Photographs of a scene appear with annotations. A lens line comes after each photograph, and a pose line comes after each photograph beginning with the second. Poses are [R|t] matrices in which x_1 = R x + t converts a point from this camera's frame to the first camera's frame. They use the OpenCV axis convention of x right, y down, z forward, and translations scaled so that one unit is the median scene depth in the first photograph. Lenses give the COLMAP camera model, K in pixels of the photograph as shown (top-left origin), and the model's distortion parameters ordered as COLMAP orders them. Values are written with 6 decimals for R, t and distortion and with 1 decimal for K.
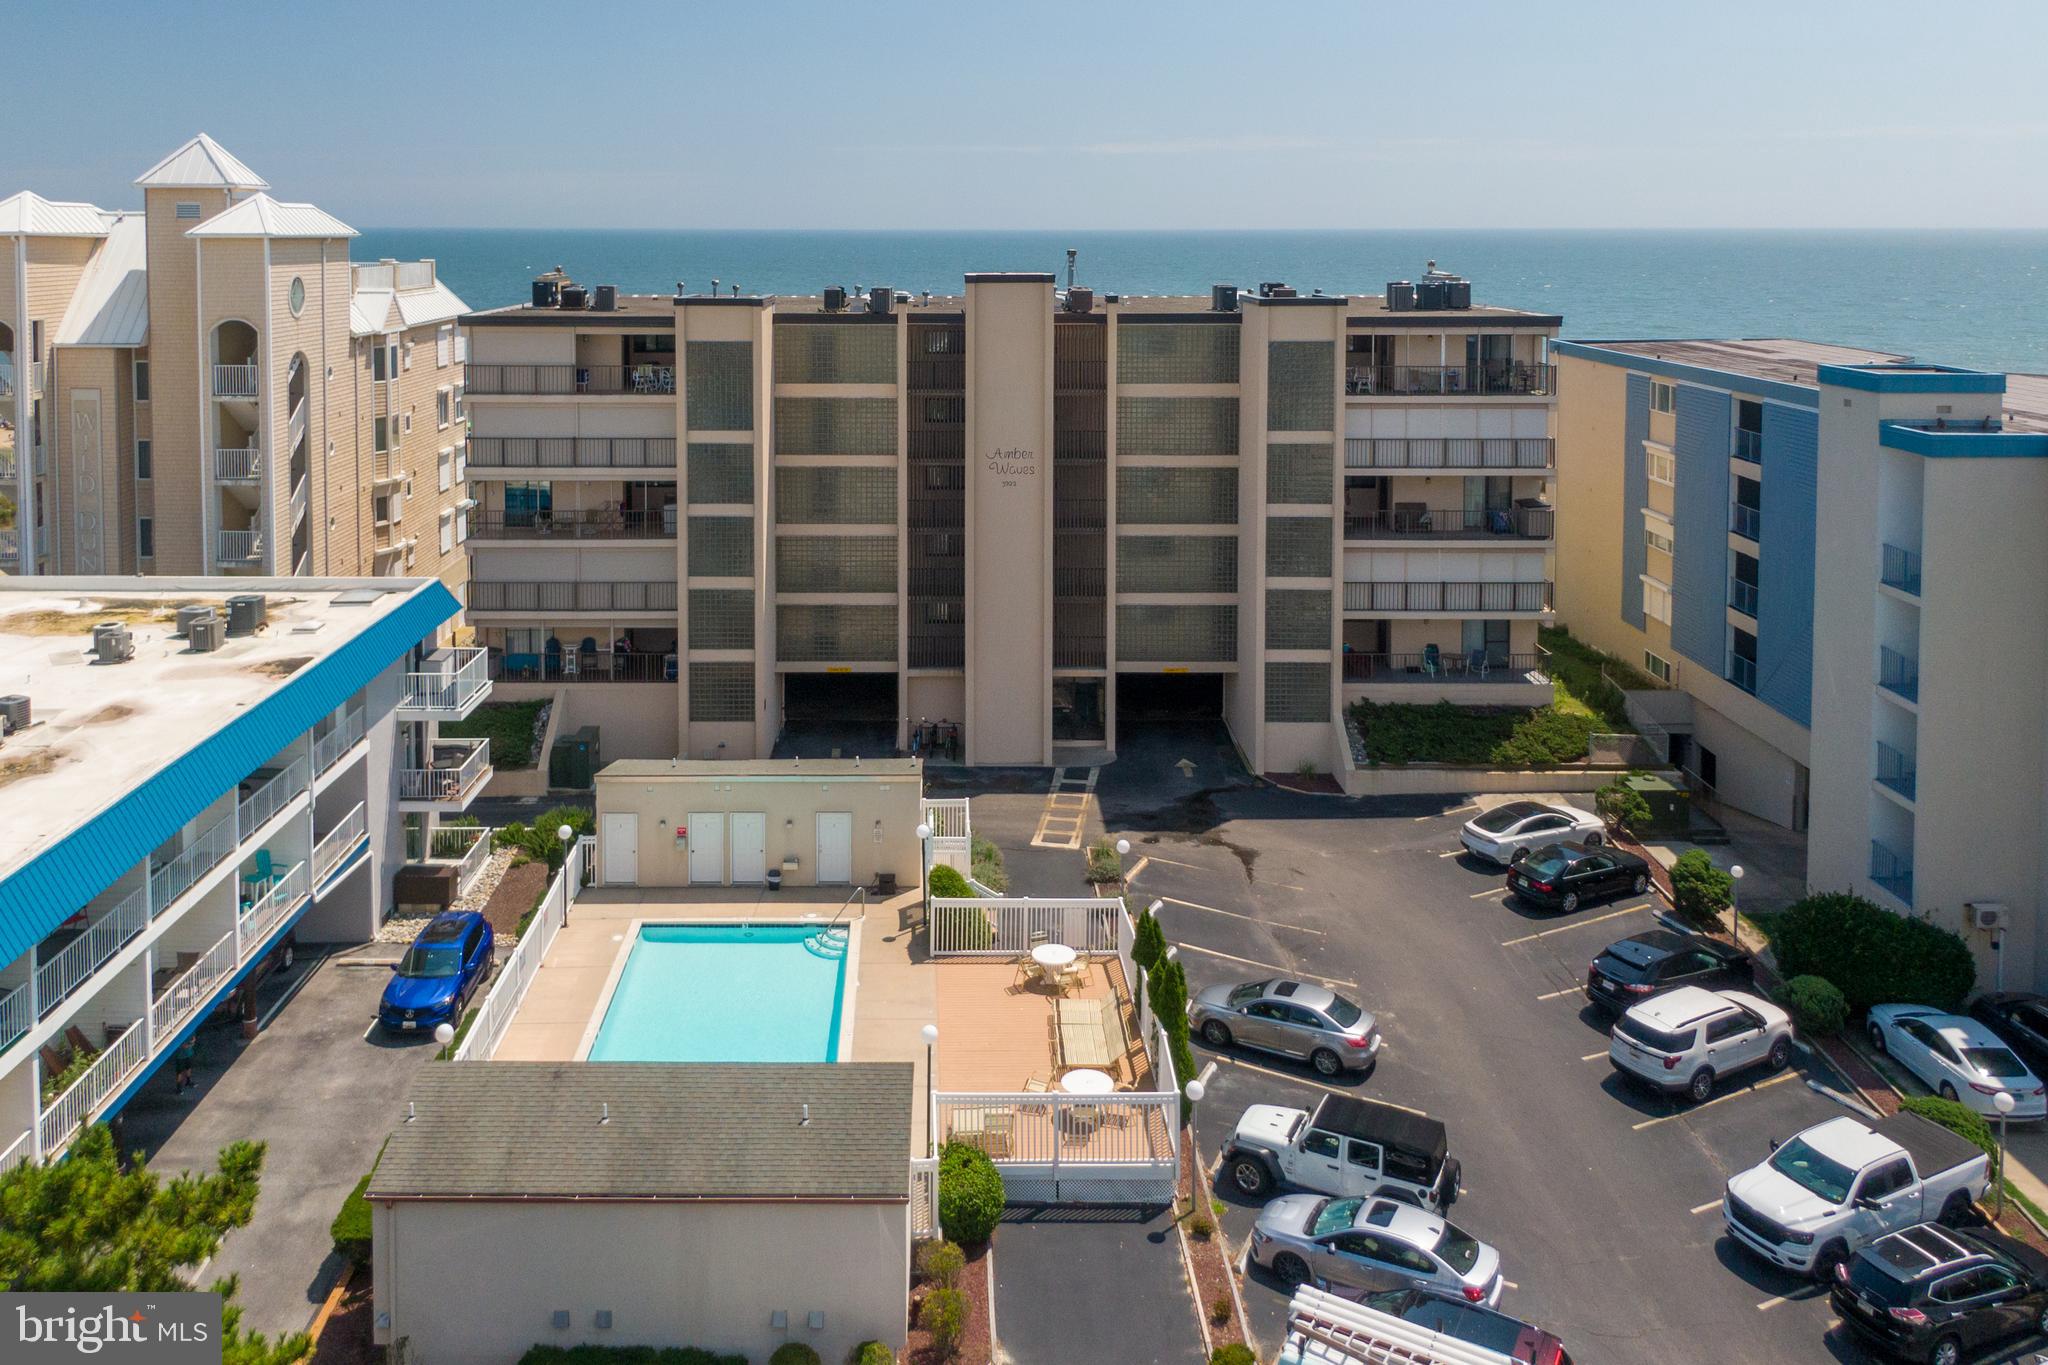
lens RADIAL K [[1518.0, 0, 1026.1], [0, 1518.0, 567.5], [0, 0, 1]] dist [0.026618, -0.036764]
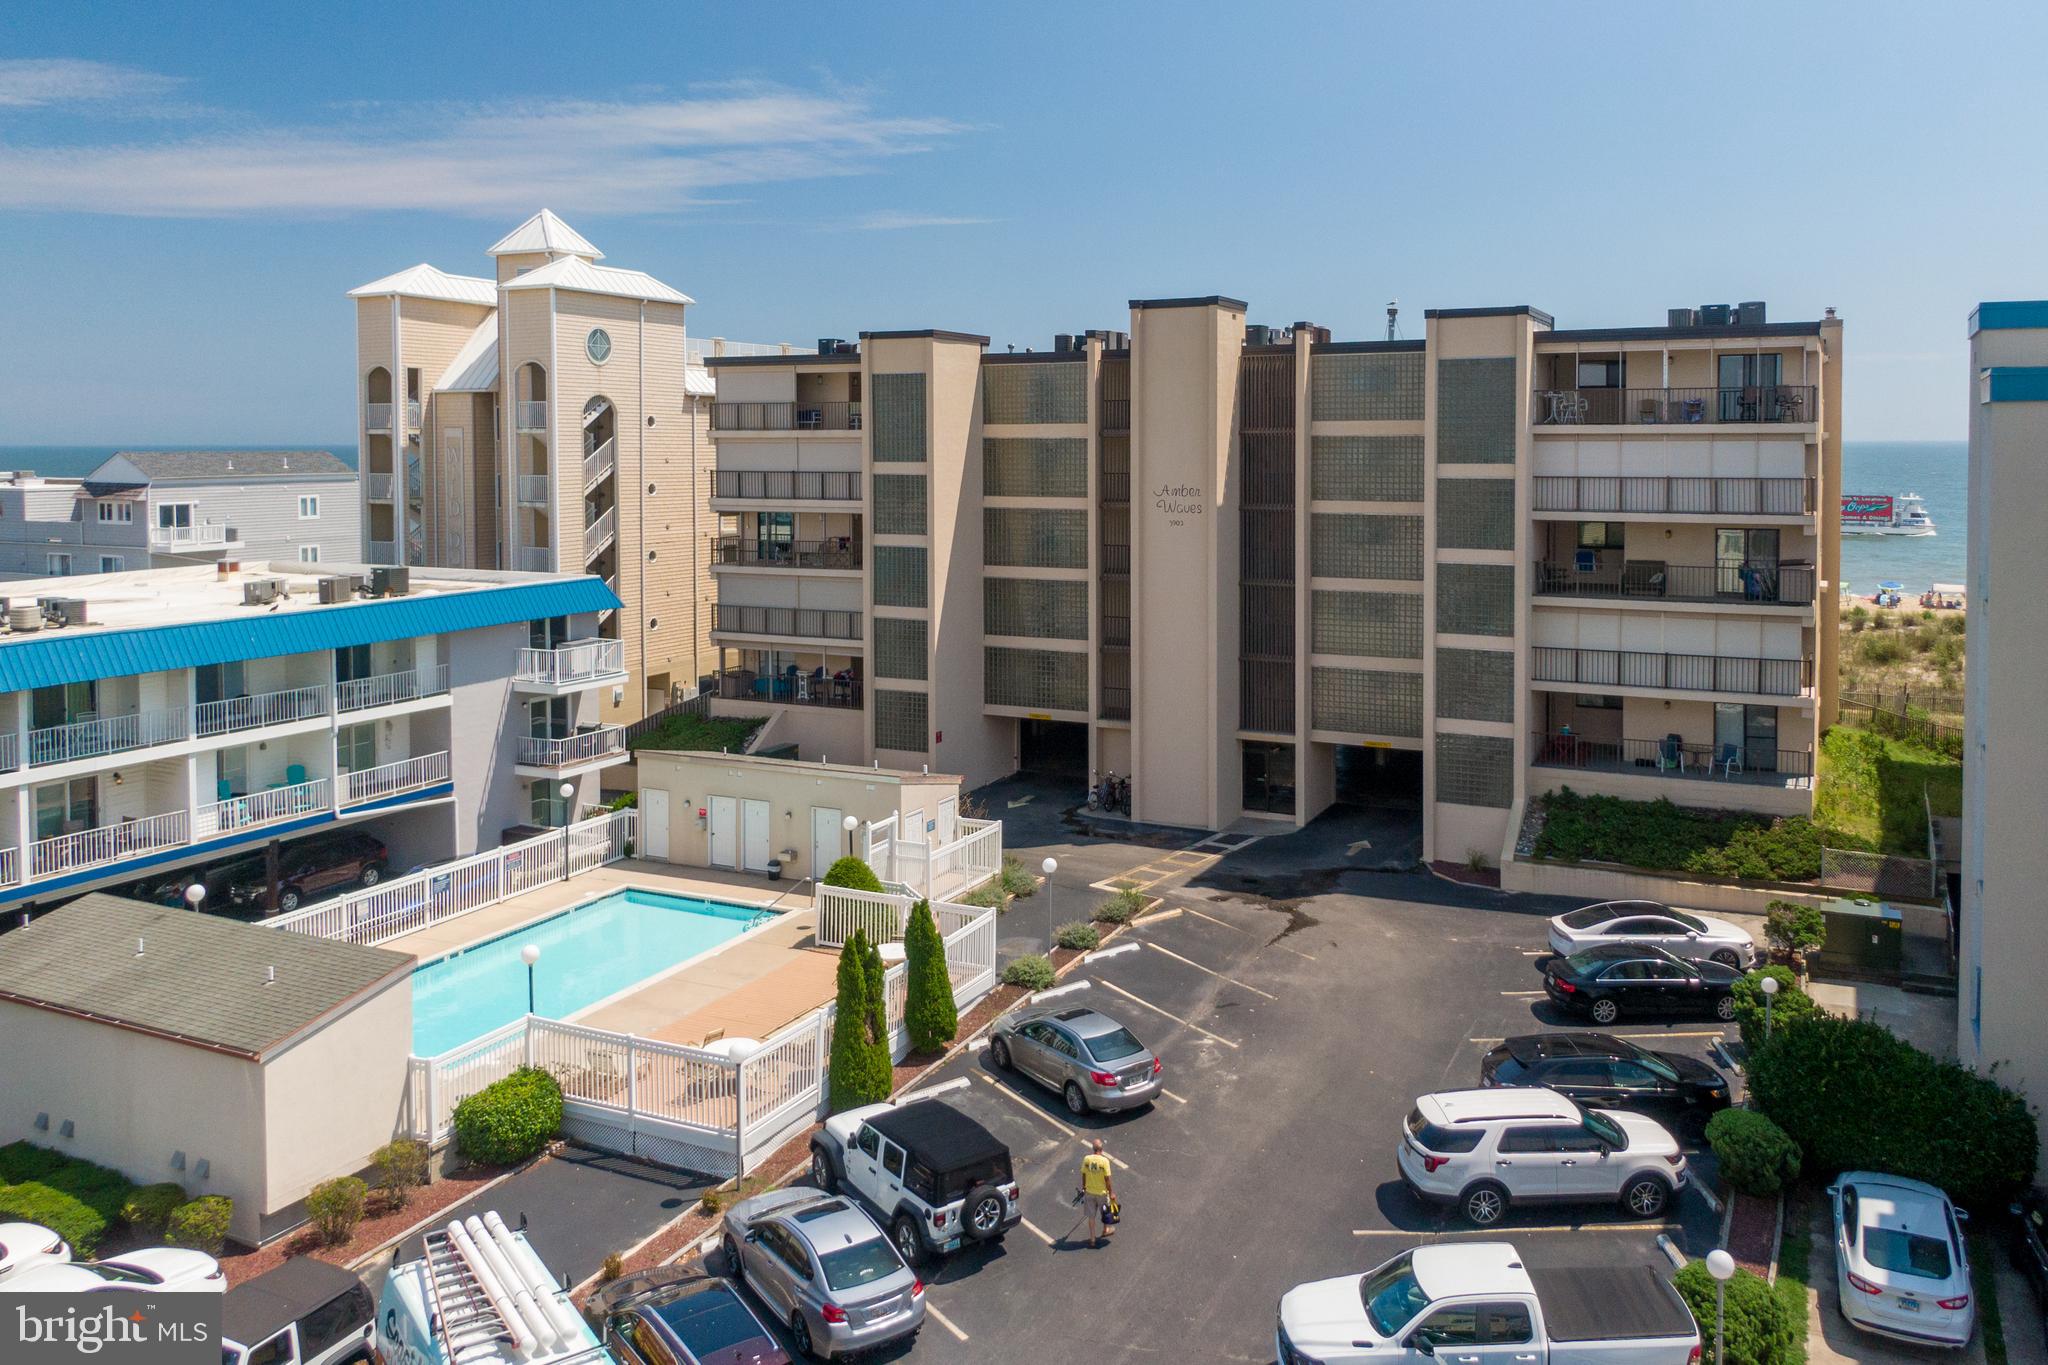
lens RADIAL K [[1476.6, 0, 1024.0], [0, 1476.6, 682.5], [0, 0, 1]] dist [0.024997, -0.036438]
pose [[0.914826, 0.067524, -0.398164, 0.278895], [-0.075208, 0.997161, -0.003692, 0.055048], [0.396784, 0.033322, 0.917307, 0.123103]]
